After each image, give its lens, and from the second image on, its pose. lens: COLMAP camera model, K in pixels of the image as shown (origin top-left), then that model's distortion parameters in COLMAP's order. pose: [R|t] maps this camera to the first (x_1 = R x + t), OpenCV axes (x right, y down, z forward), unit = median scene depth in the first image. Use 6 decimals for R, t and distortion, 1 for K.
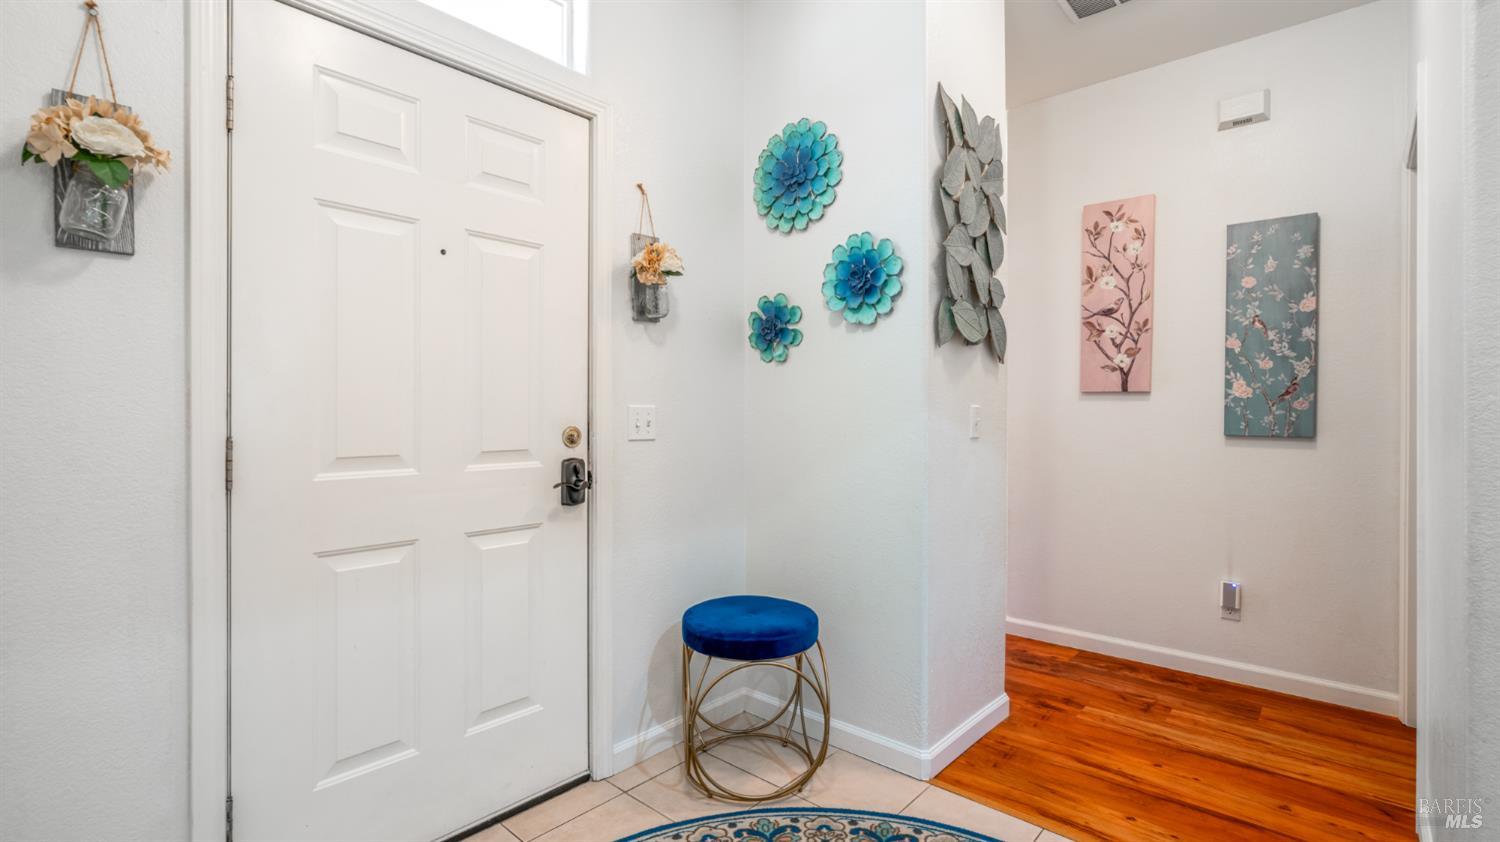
lens RADIAL K [[685.7, 0, 750.1], [0, 685.7, 414.9], [0, 0, 1]] dist [-0.010469, 0.004633]
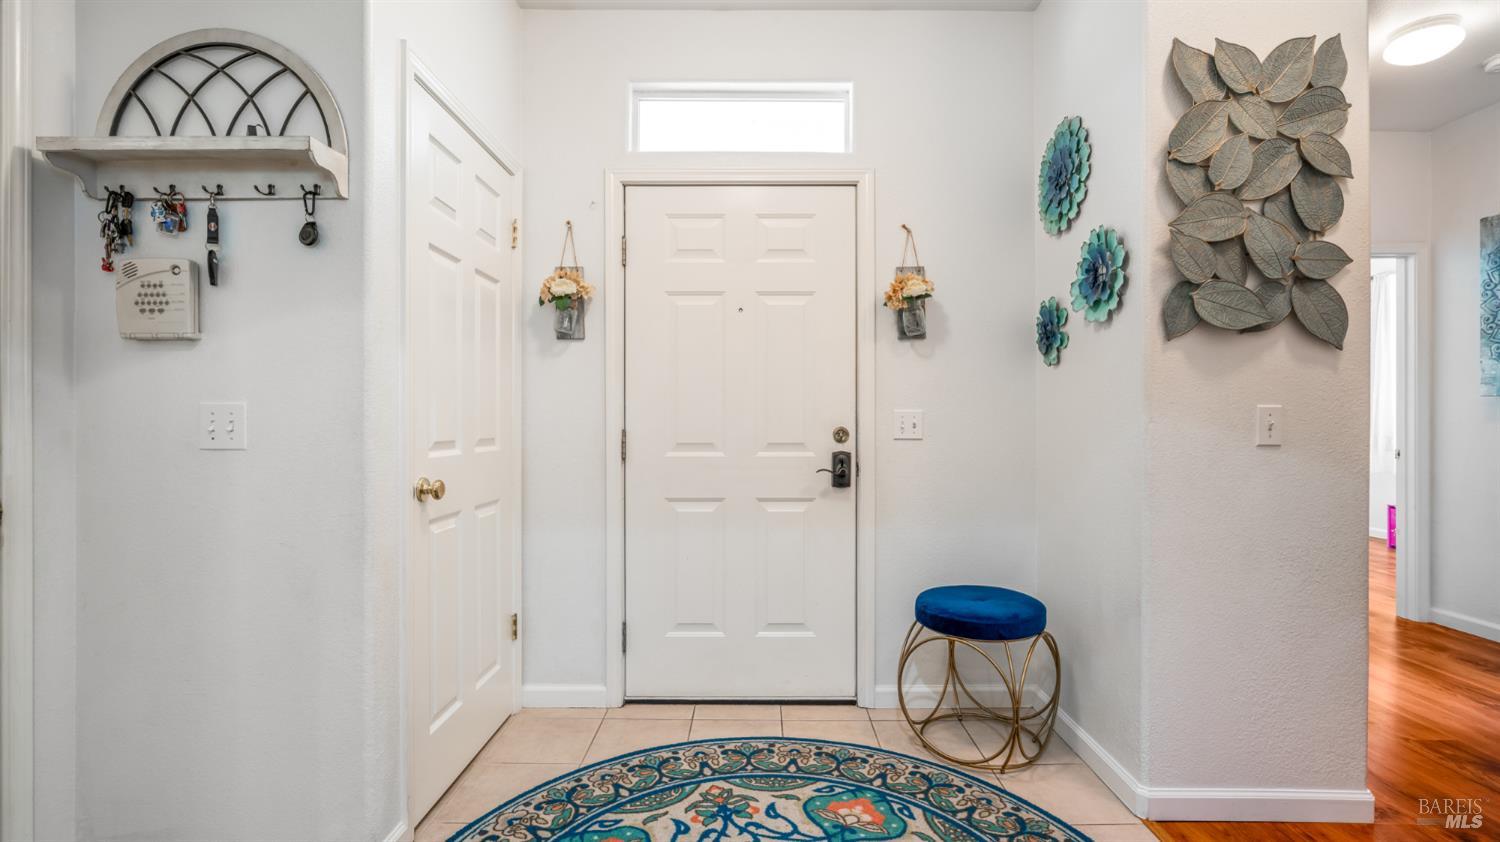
lens RADIAL K [[685.7, 0, 754.4], [0, 685.7, 423.4], [0, 0, 1]] dist [-0.010469, 0.004633]
pose [[0.668367, 0.002332, -0.743828, 0.588353], [-0.000537, 0.999996, 0.002653, 0.006612], [0.743832, -0.001374, 0.668366, 0.009010]]
